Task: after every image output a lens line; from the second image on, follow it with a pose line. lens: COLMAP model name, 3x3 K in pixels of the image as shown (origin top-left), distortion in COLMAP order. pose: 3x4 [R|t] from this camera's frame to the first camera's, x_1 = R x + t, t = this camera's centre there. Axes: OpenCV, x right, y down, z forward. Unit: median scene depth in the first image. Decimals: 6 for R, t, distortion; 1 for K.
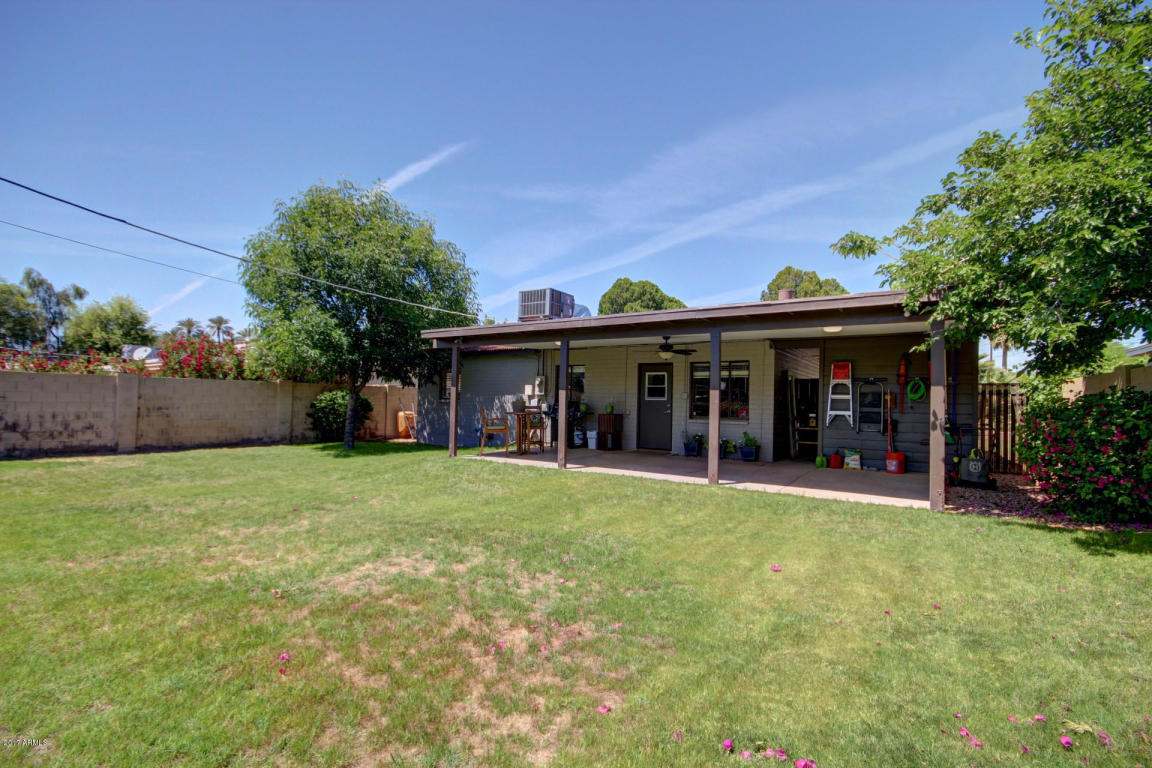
lens RADIAL K [[530.8, 0, 574.2], [0, 530.8, 390.5], [0, 0, 1]] dist [-0.001159, 0.001225]
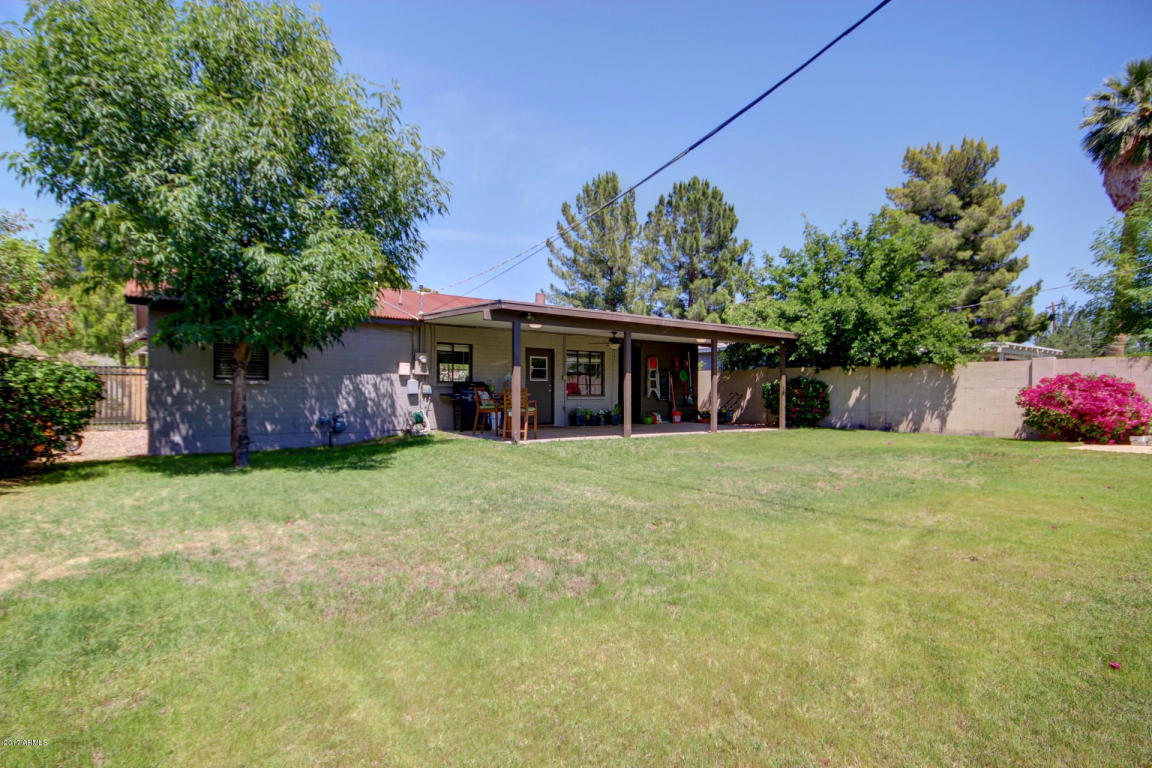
lens RADIAL K [[574.5, 0, 578.7], [0, 574.5, 386.5], [0, 0, 1]] dist [0.000164, -0.001195]
pose [[0.337161, -0.009279, 0.941401, -0.978930], [-0.019266, 0.999674, 0.016754, 0.007689], [-0.941250, -0.023786, 0.336872, 0.507643]]
